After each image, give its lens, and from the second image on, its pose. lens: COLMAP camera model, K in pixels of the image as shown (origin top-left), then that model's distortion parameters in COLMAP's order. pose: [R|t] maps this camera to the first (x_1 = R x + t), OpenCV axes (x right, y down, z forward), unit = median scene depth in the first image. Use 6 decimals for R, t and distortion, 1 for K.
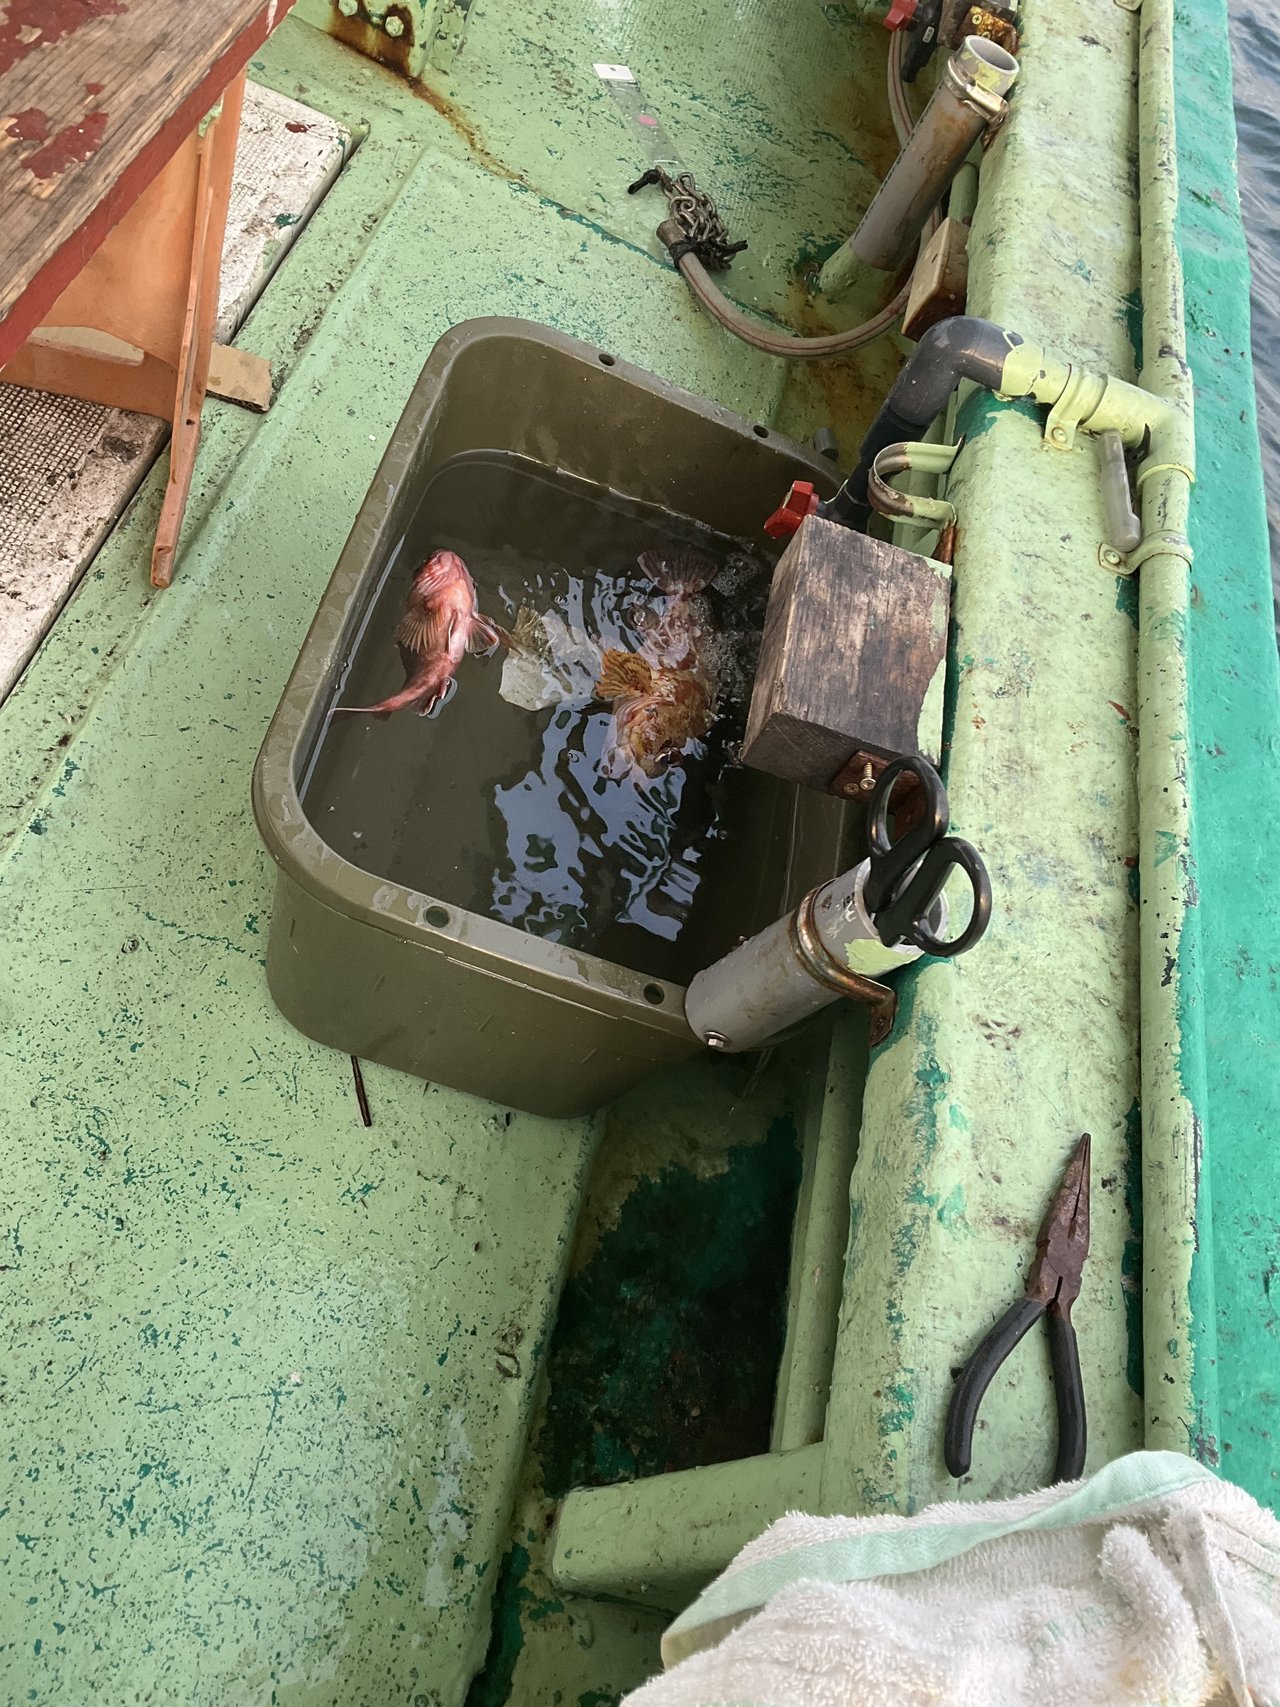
lens RADIAL K [[1455.6, 0, 617.3], [0, 1455.6, 854.8], [0, 0, 1]] dist [0.011079, -0.010306]
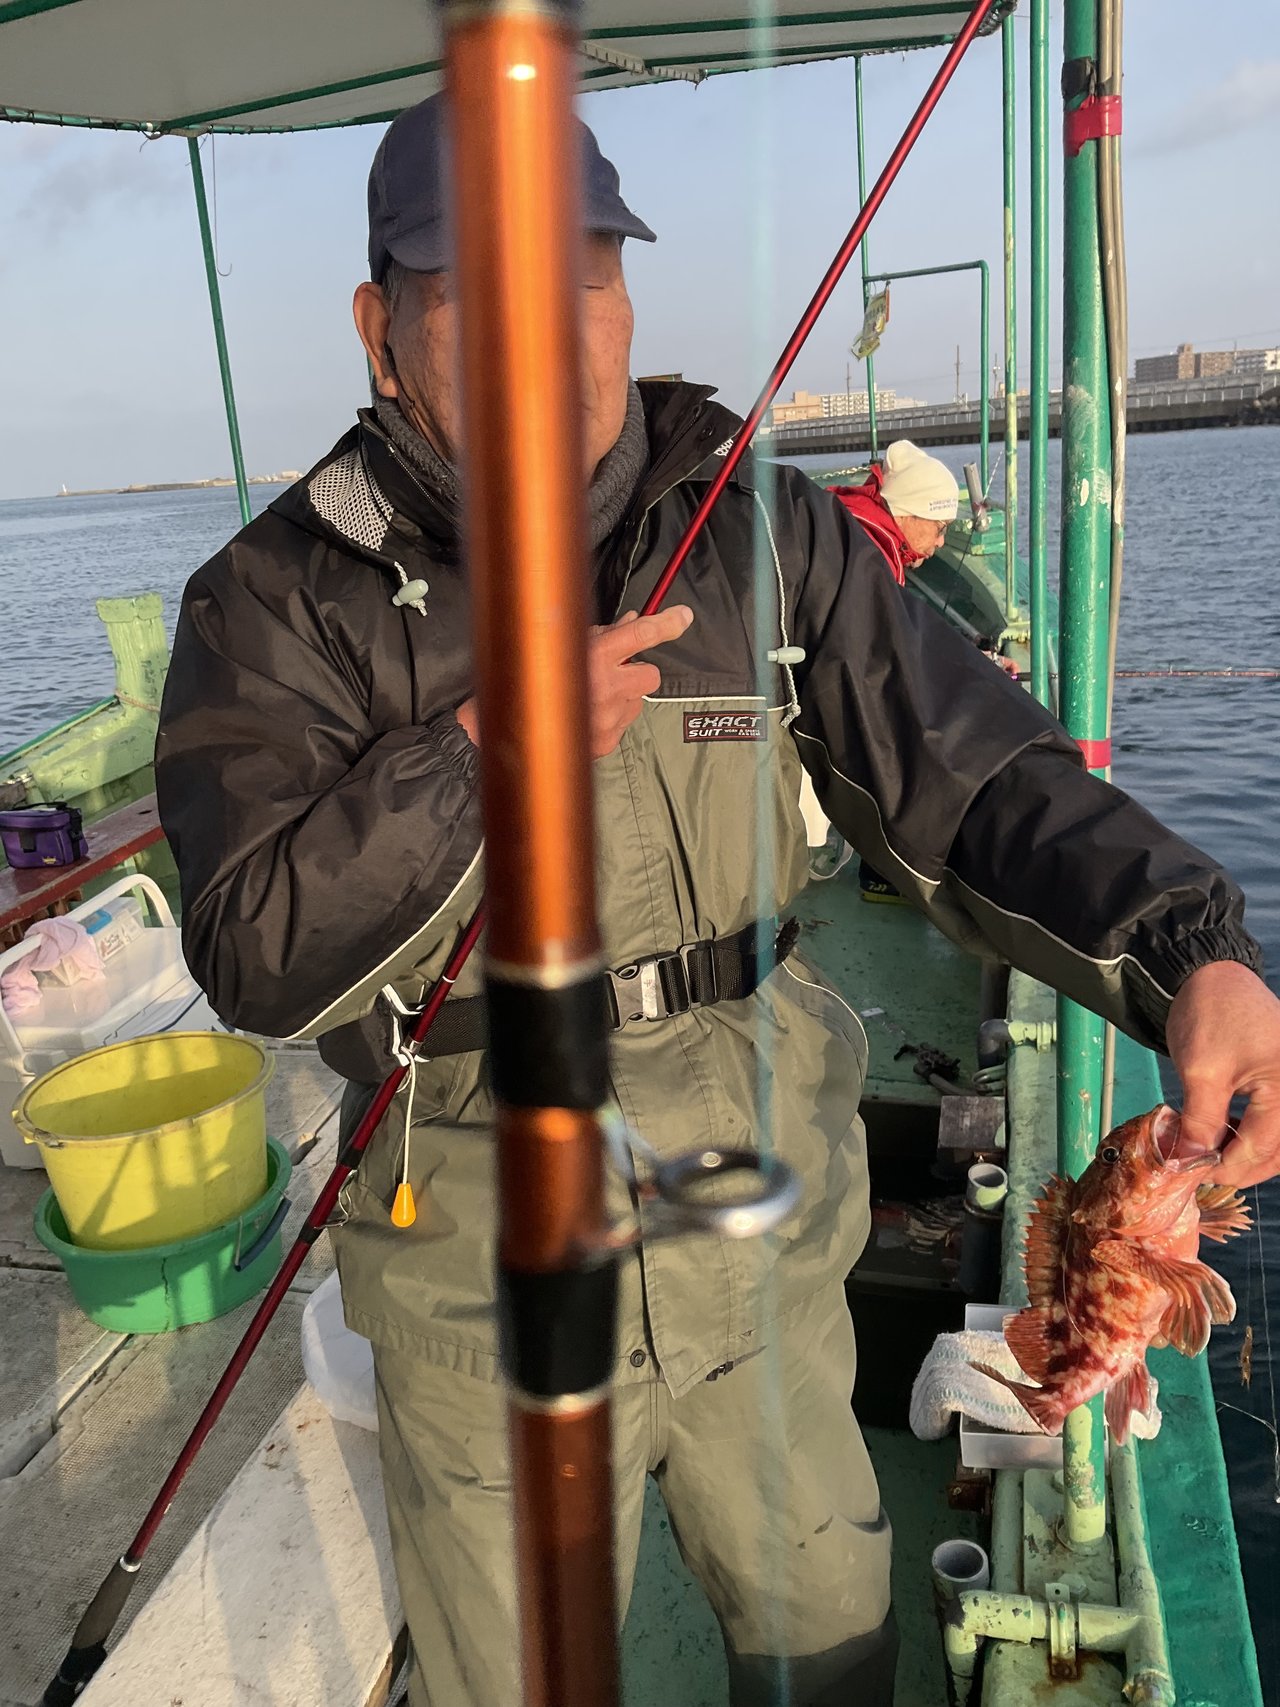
lens RADIAL K [[1455.6, 0, 617.3], [0, 1455.6, 854.8], [0, 0, 1]] dist [0.011079, -0.010306]
pose [[0.917630, -0.361829, -0.164424, 0.088964], [0.180974, 0.748743, -0.637678, 0.505032], [0.353842, 0.555396, 0.752550, -0.720032]]
